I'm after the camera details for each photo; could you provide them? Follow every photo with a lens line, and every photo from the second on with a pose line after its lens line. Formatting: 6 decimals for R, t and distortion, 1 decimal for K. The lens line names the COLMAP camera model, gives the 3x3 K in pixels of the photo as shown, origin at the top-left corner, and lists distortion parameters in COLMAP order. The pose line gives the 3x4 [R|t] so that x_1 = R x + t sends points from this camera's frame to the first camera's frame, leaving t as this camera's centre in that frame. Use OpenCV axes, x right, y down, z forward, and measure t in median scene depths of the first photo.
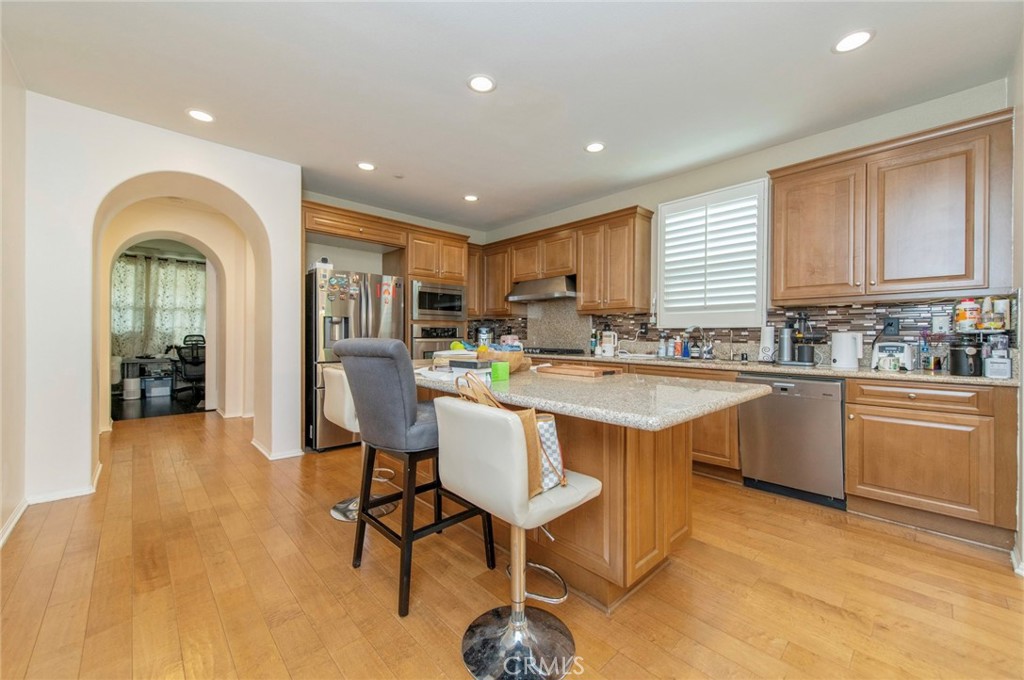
lens RADIAL K [[398.8, 0, 514.9], [0, 398.8, 334.7], [0, 0, 1]] dist [0.010151, -0.000435]
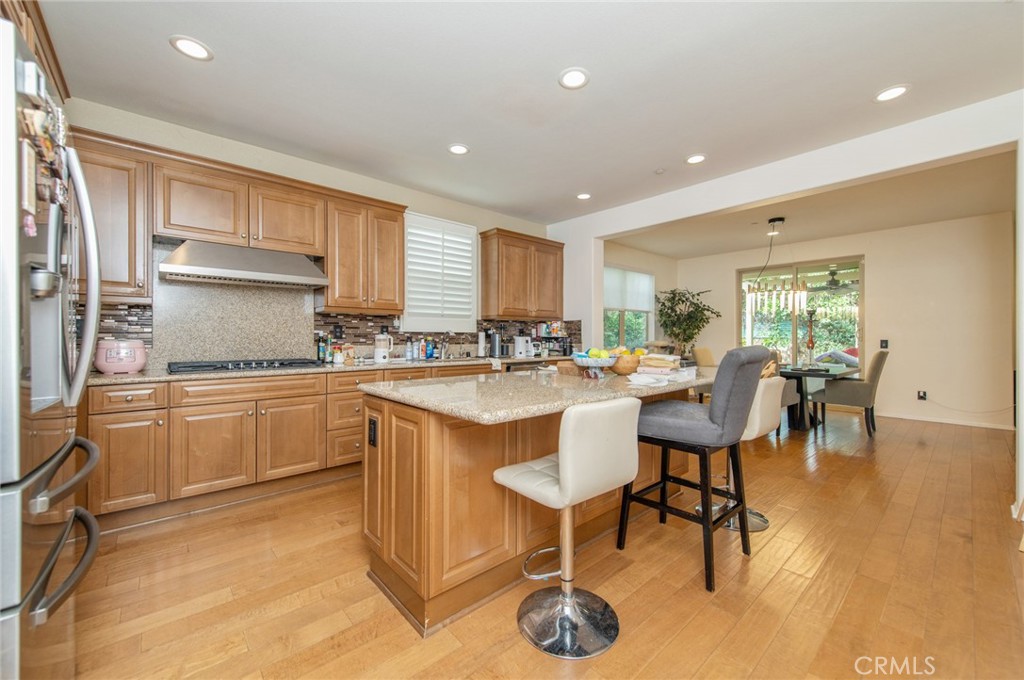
lens RADIAL K [[398.8, 0, 514.9], [0, 398.8, 334.7], [0, 0, 1]] dist [0.010151, -0.000435]
pose [[0.035548, 0.006392, 0.999348, -0.608460], [0.000767, 0.999979, -0.006424, -0.001837], [-0.999368, 0.000995, 0.035543, 0.639389]]
